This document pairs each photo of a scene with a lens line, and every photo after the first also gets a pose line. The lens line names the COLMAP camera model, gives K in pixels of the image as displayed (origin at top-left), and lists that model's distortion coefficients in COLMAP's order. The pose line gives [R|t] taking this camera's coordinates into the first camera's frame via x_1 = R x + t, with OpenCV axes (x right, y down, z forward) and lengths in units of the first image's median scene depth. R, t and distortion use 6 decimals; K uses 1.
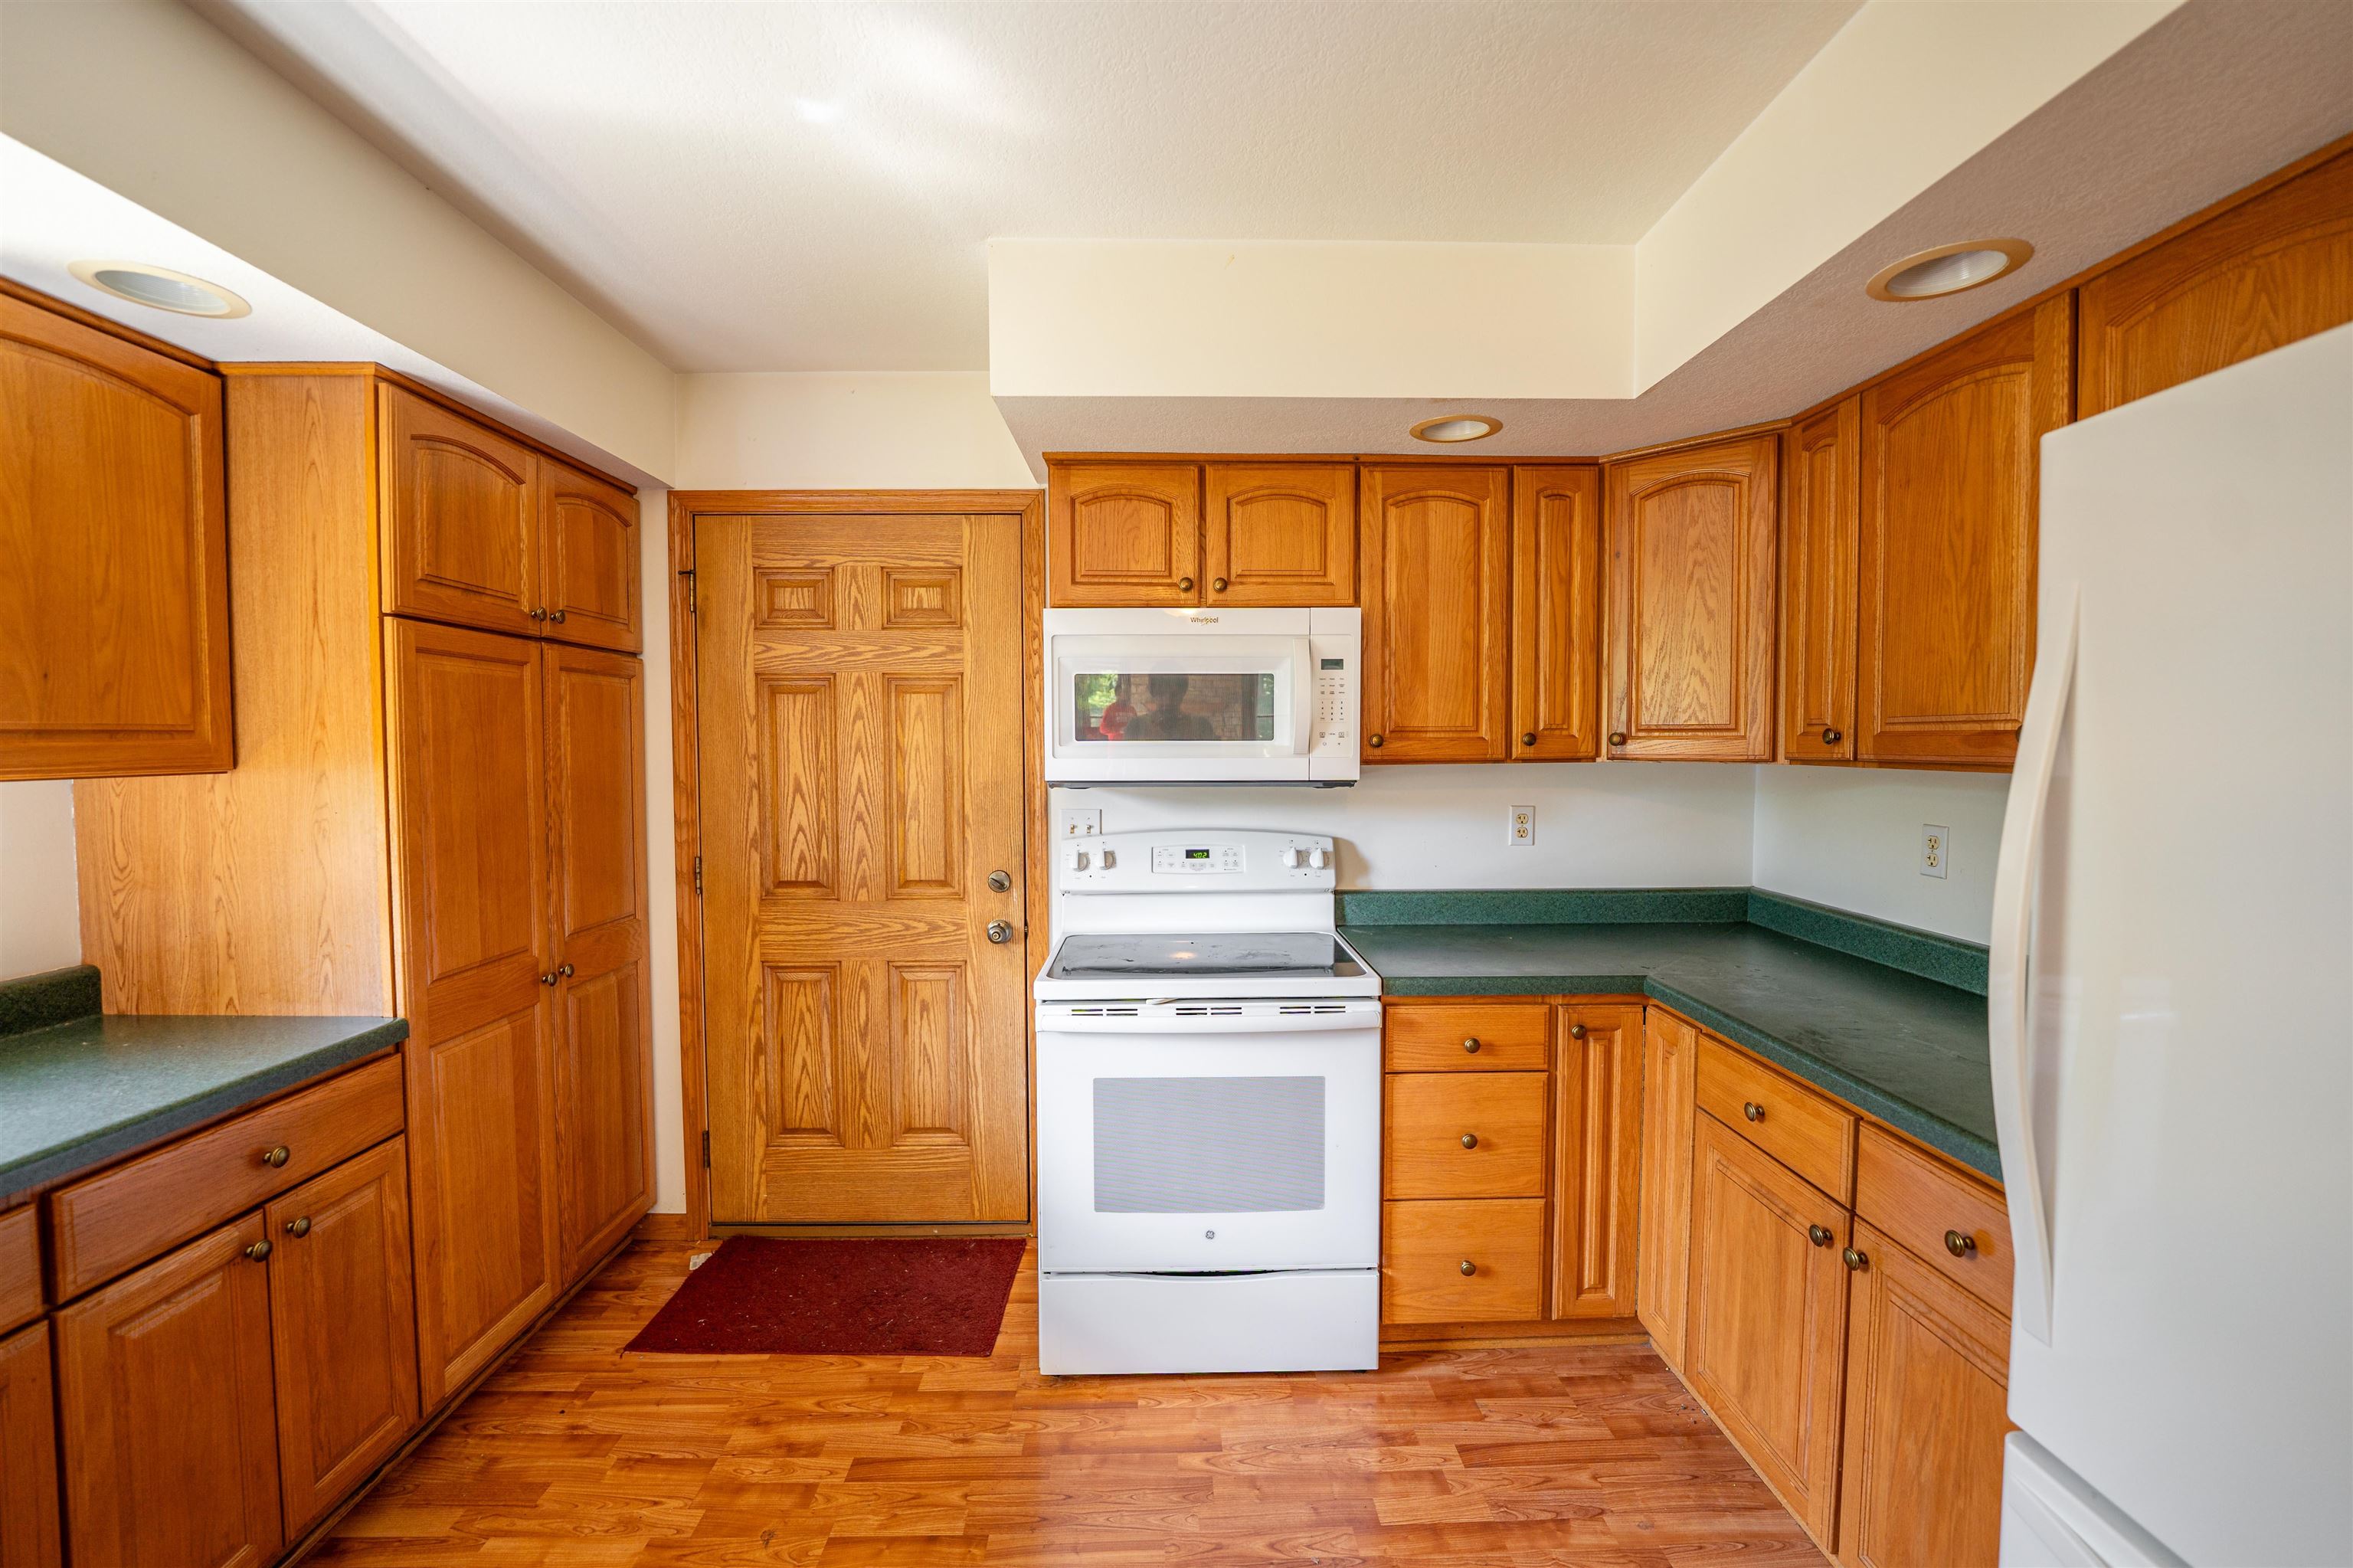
lens RADIAL K [[973.0, 0, 1174.4], [0, 973.0, 783.5], [0, 0, 1]] dist [-0.028527, 0.003653]
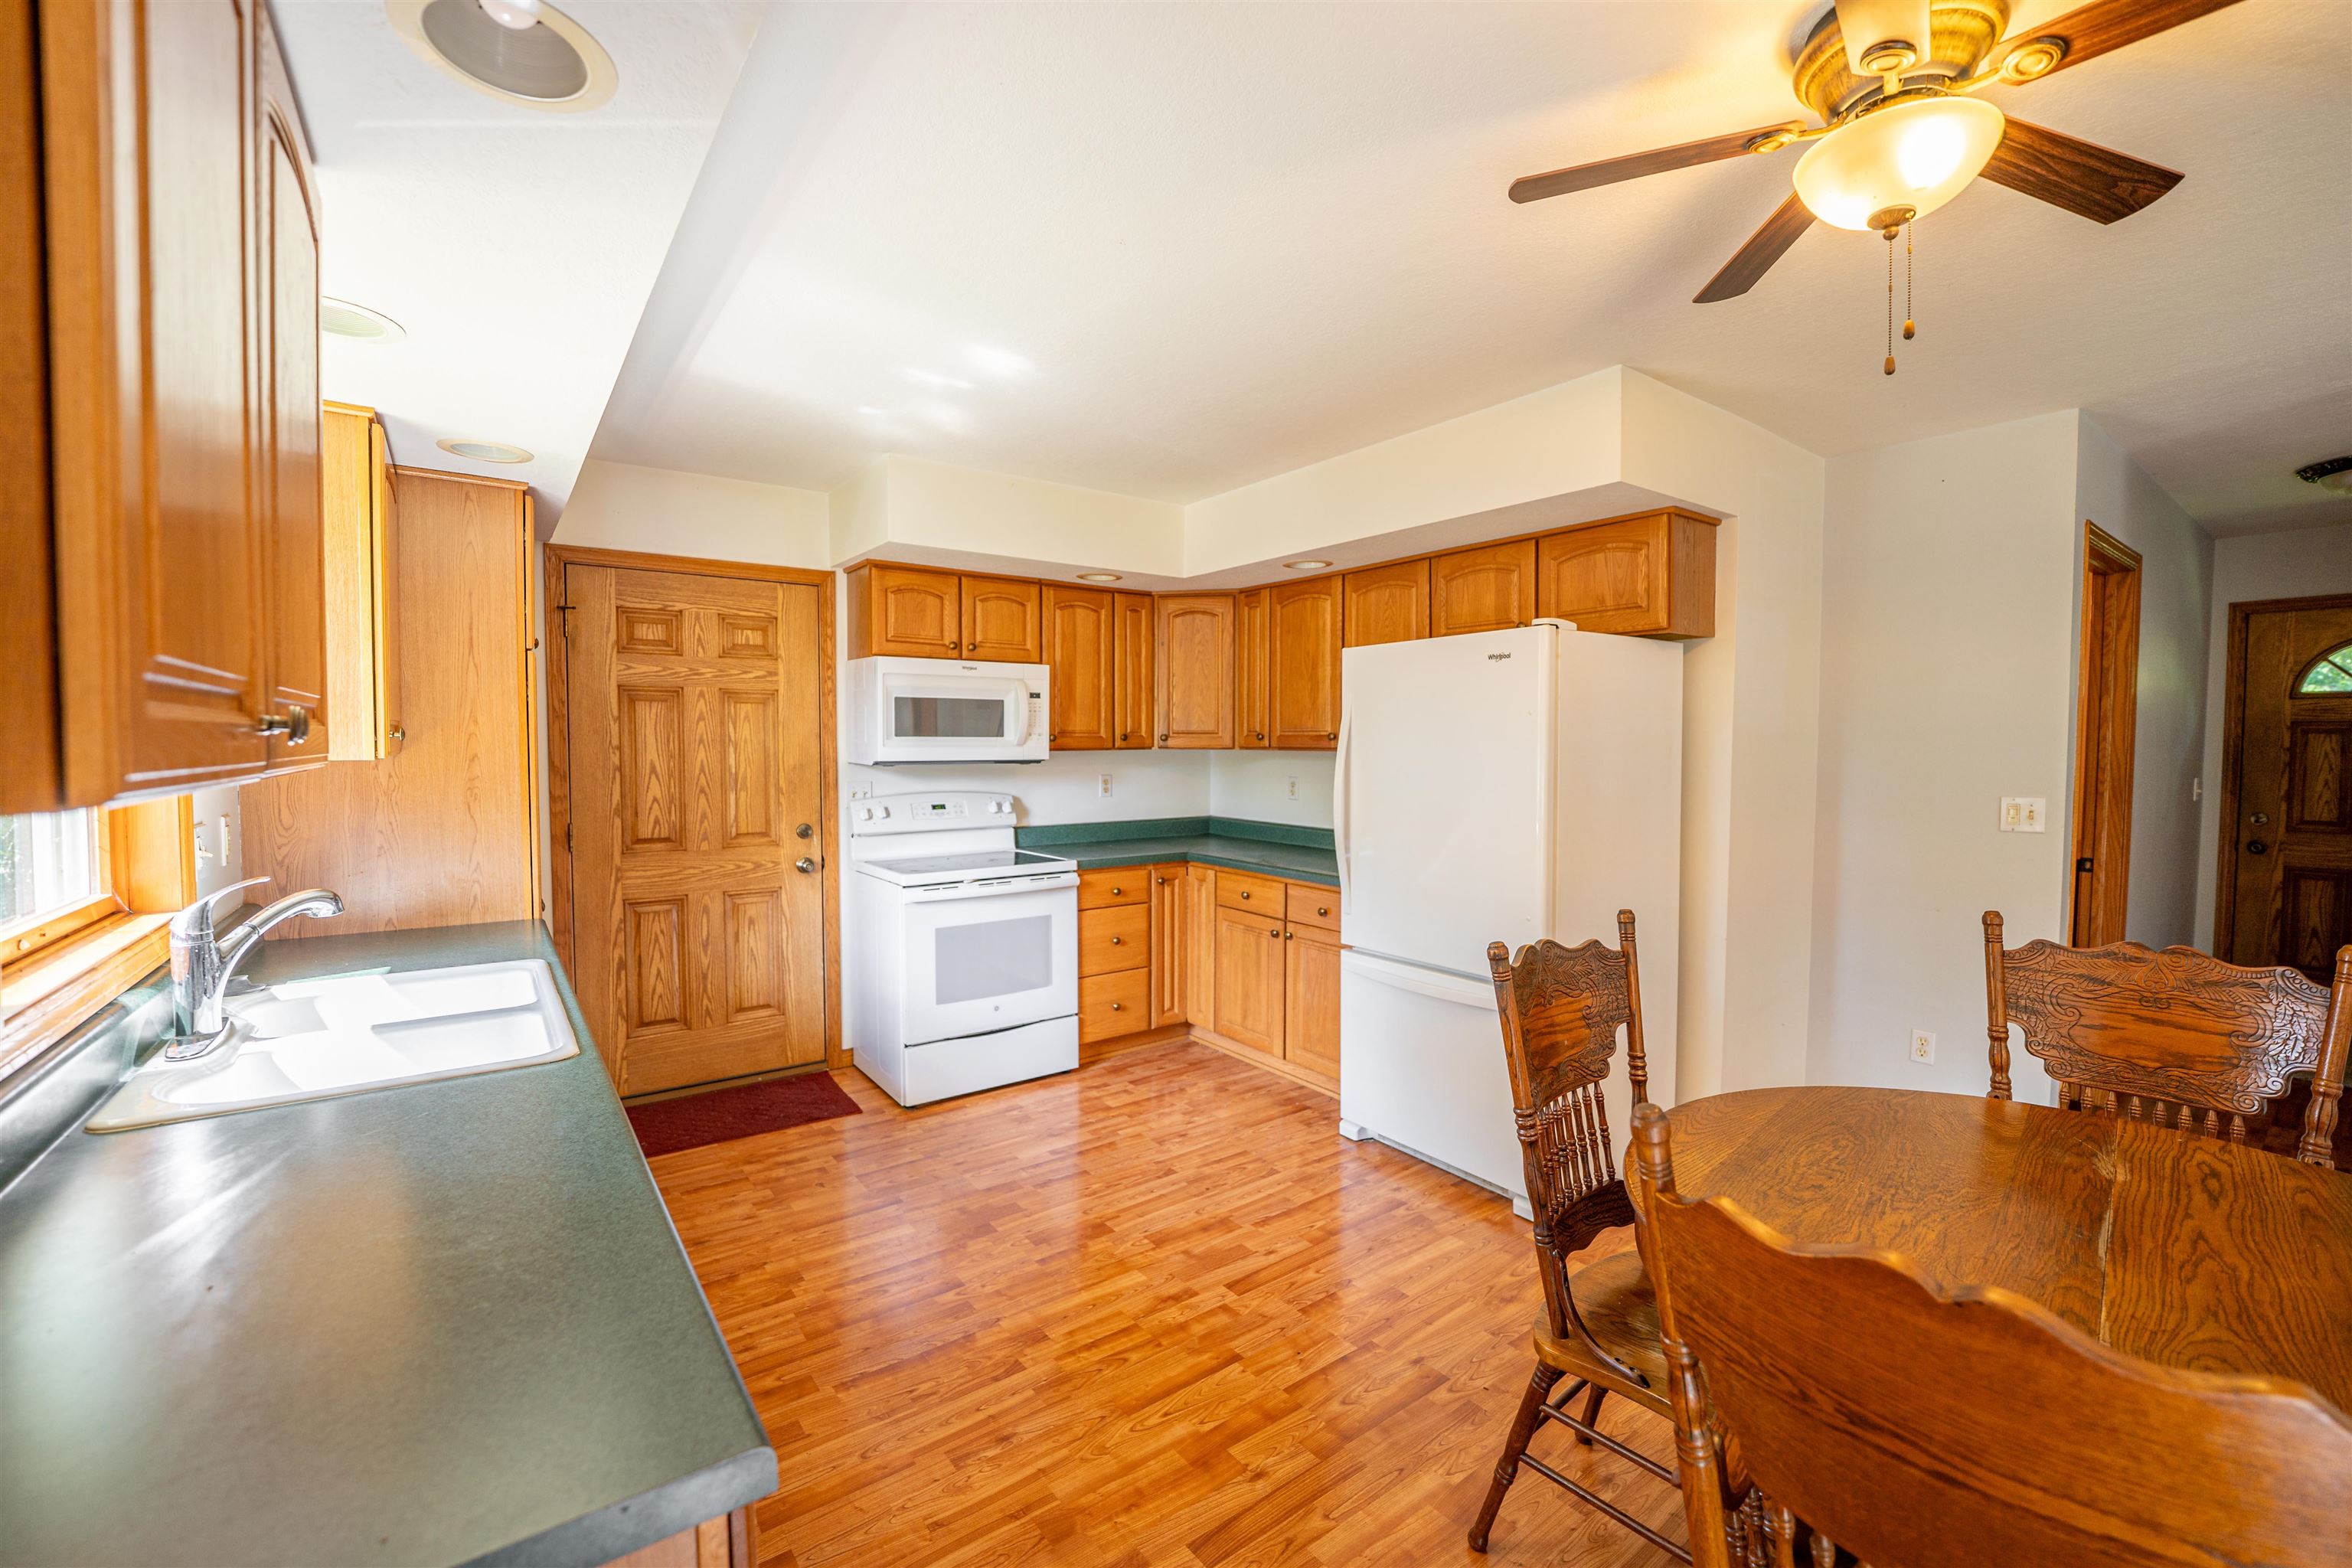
lens RADIAL K [[972.5, 0, 1177.1], [0, 972.5, 781.3], [0, 0, 1]] dist [-0.028527, 0.003653]
pose [[0.815092, -0.019739, 0.578996, -0.677074], [0.020221, 0.999780, 0.005619, 0.032946], [-0.578979, 0.007128, 0.815311, -0.633843]]
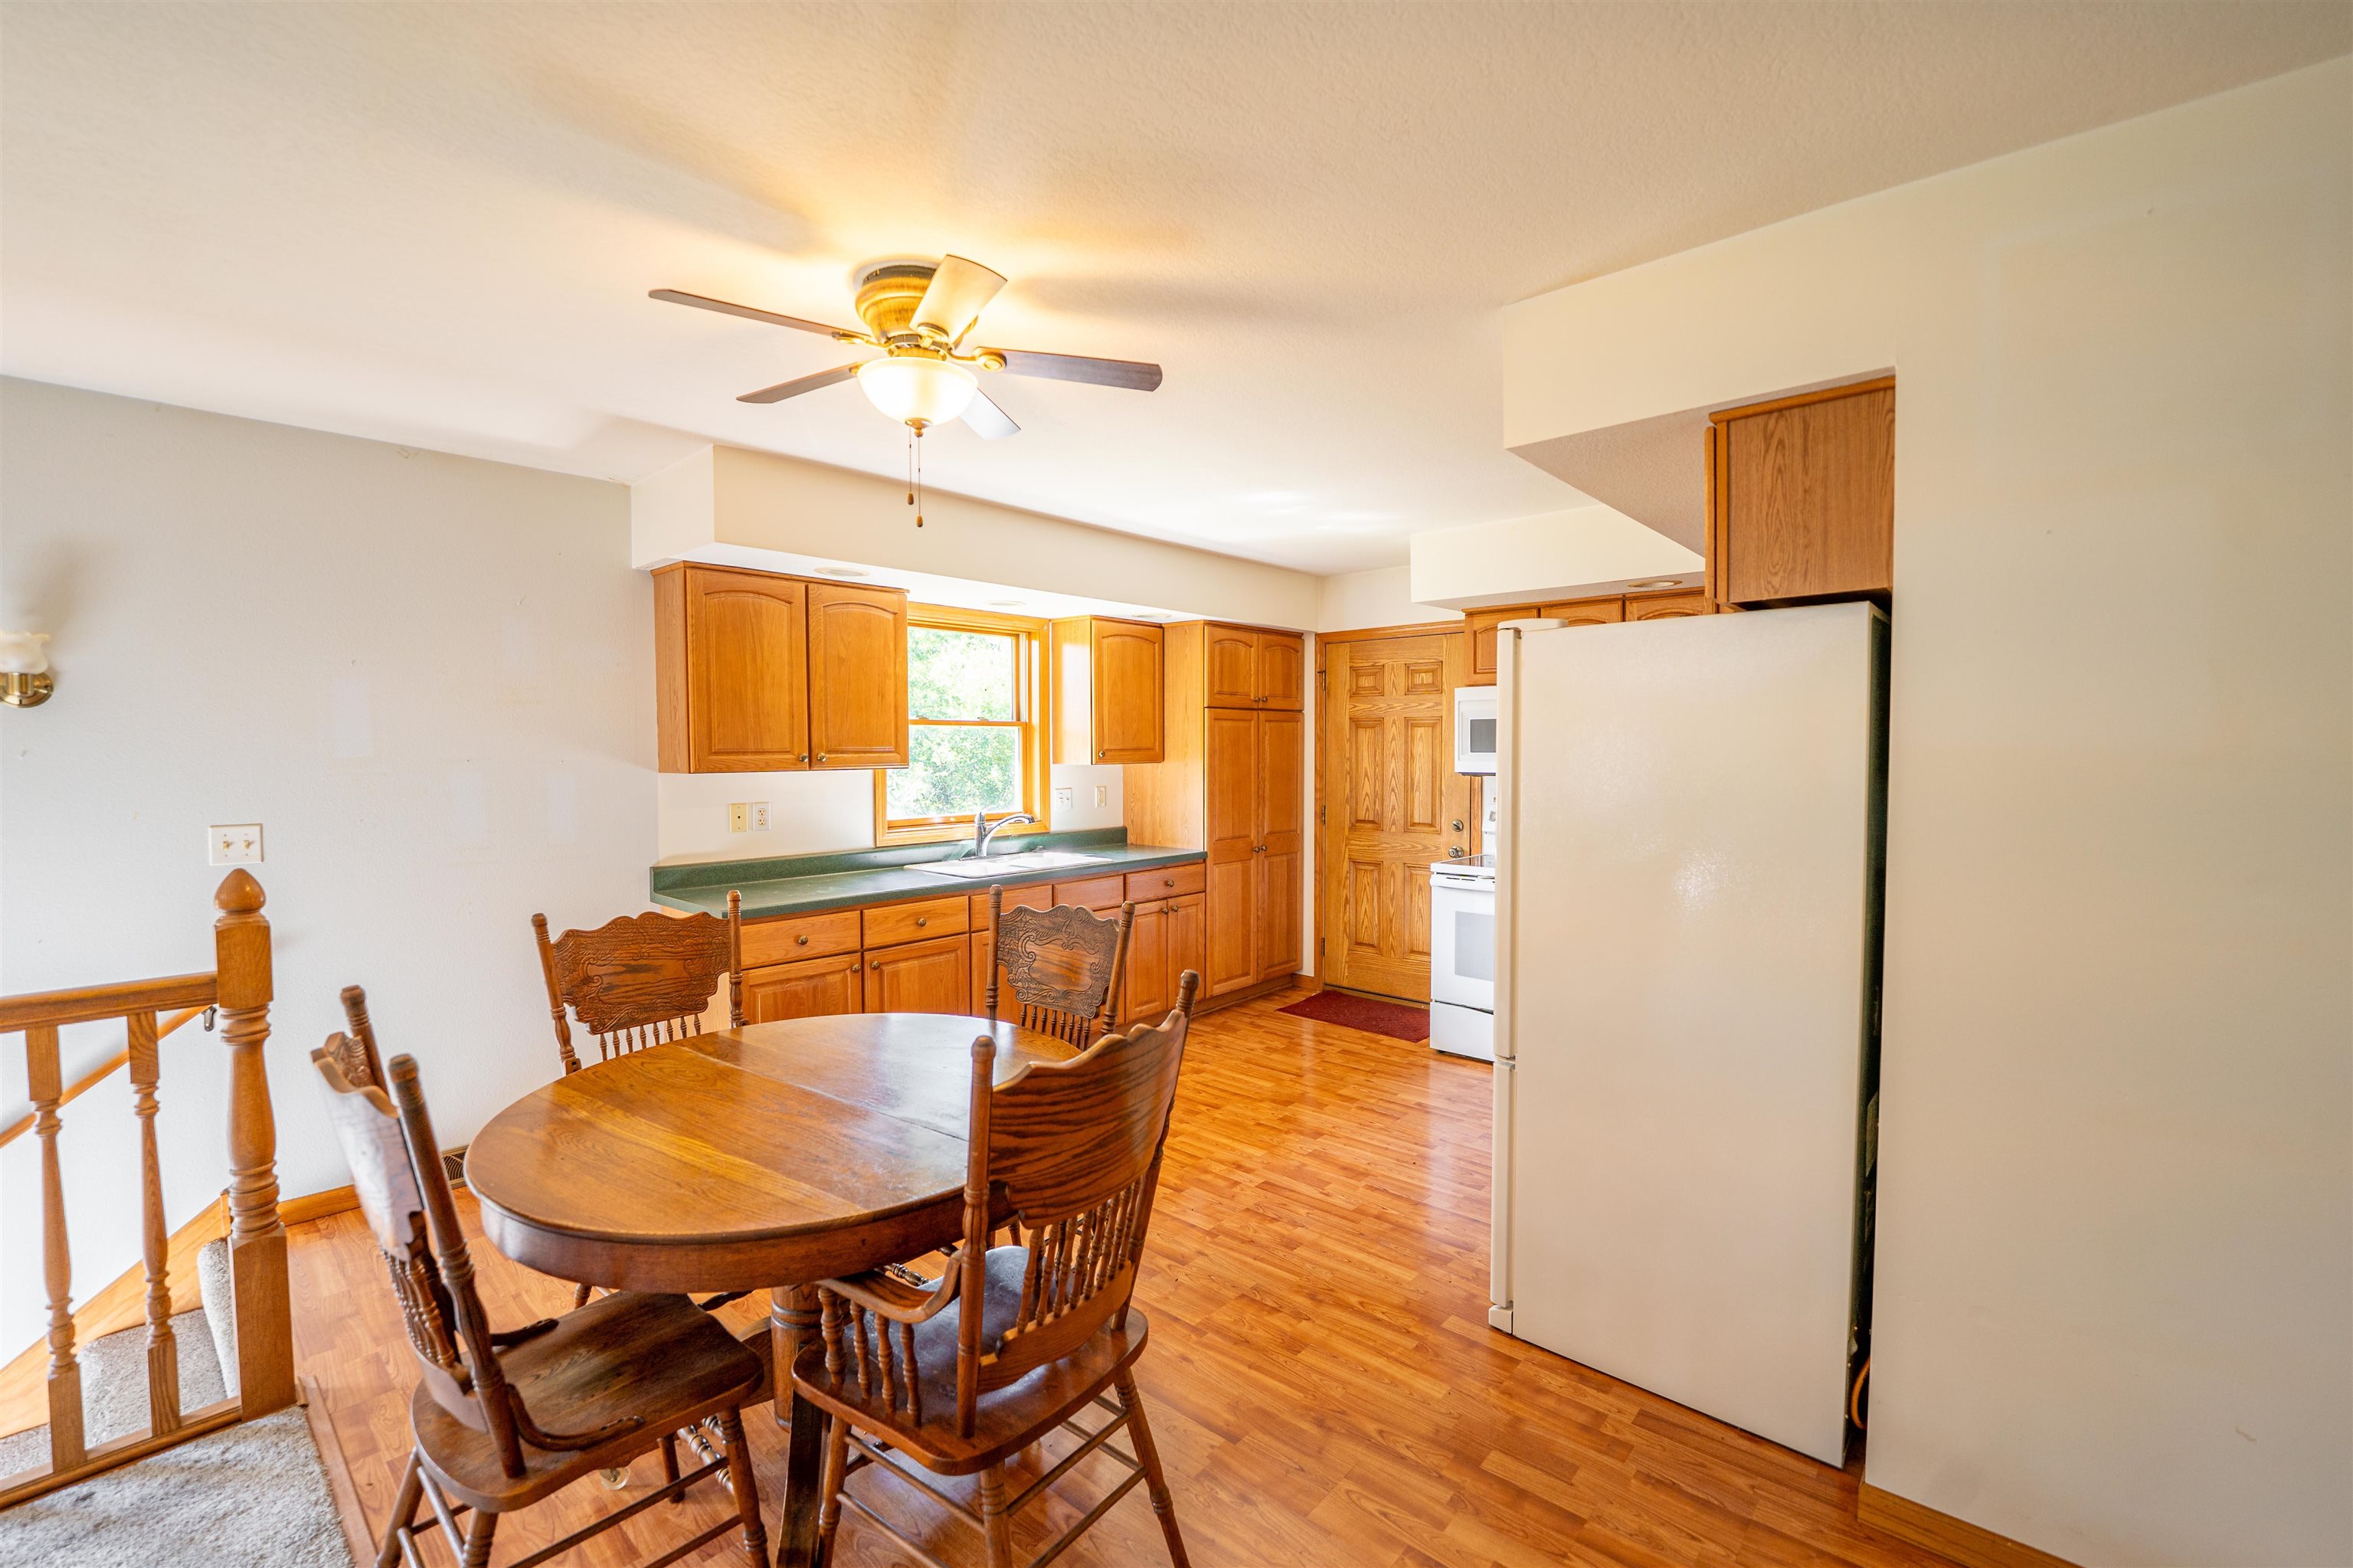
lens RADIAL K [[973.0, 0, 1179.4], [0, 973.0, 787.7], [0, 0, 1]] dist [-0.028527, 0.003653]
pose [[0.735159, 0.029243, -0.677263, 0.832093], [-0.027287, 0.999536, 0.013538, 0.018577], [0.677345, 0.008528, 0.735616, -0.903634]]
